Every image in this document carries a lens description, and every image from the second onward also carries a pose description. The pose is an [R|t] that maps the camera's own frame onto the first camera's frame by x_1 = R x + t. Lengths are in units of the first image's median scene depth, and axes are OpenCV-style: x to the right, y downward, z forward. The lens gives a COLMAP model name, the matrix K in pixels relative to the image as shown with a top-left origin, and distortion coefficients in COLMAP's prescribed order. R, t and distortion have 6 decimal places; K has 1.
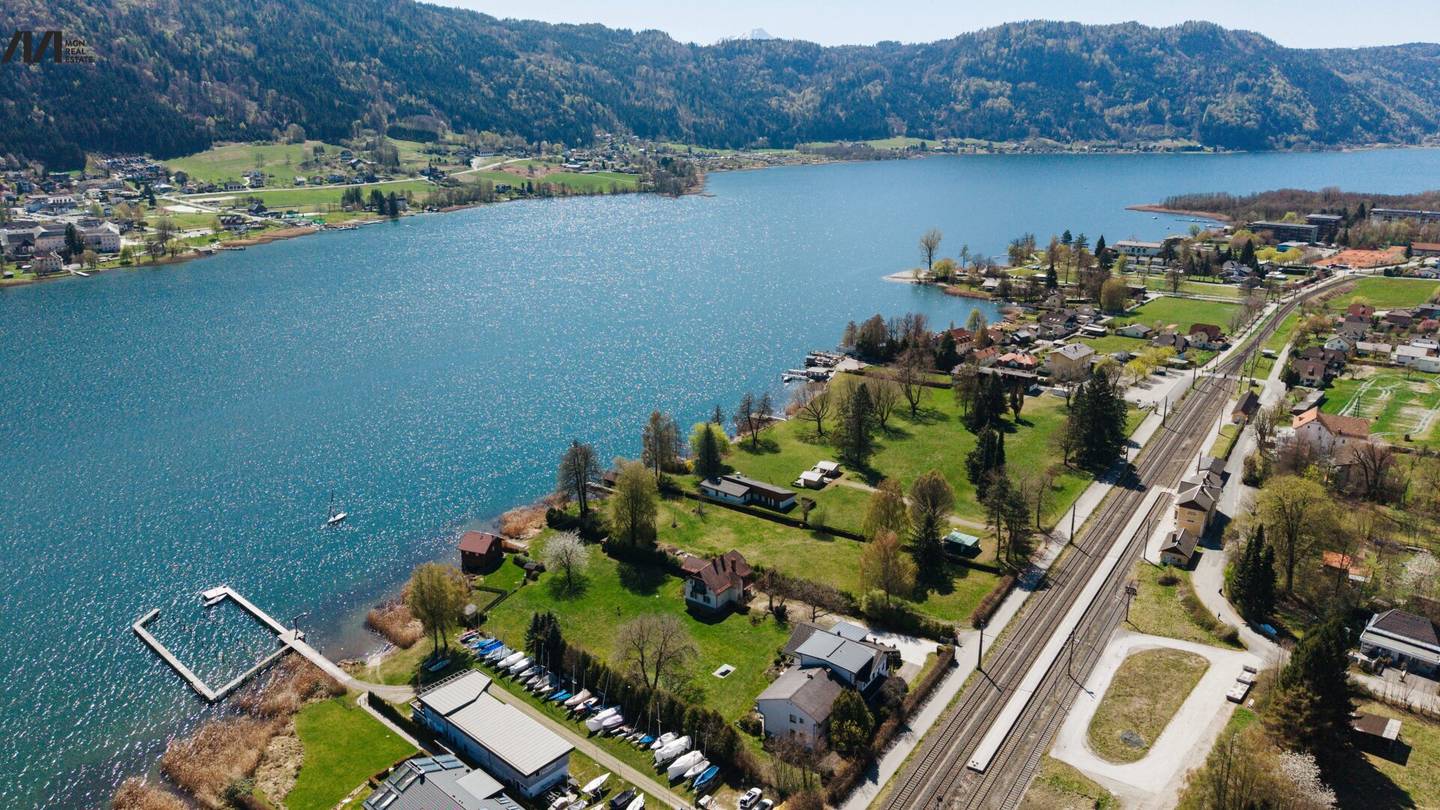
lens RADIAL K [[972.1, 0, 719.8], [0, 972.1, 402.9], [0, 0, 1]] dist [0.006738, -0.004273]
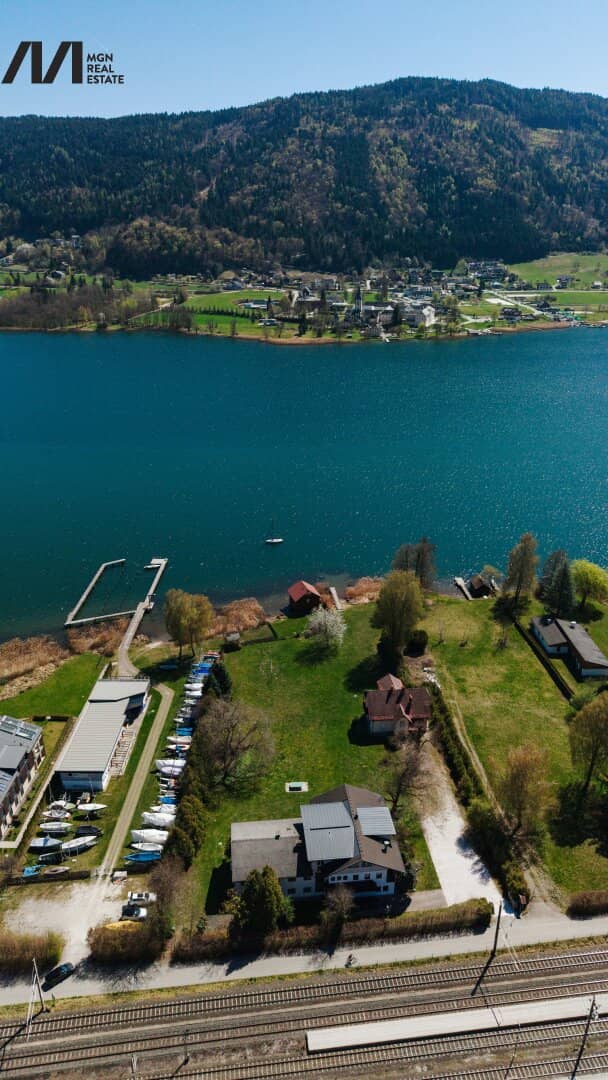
lens RADIAL K [[729.1, 0, 303.8], [0, 729.1, 542.2], [0, 0, 1]] dist [0.006738, -0.004273]
pose [[0.652985, 0.300758, -0.695094, 0.095471], [-0.218910, 0.953548, 0.206939, -0.027636], [0.725044, 0.017036, 0.688491, 0.093650]]
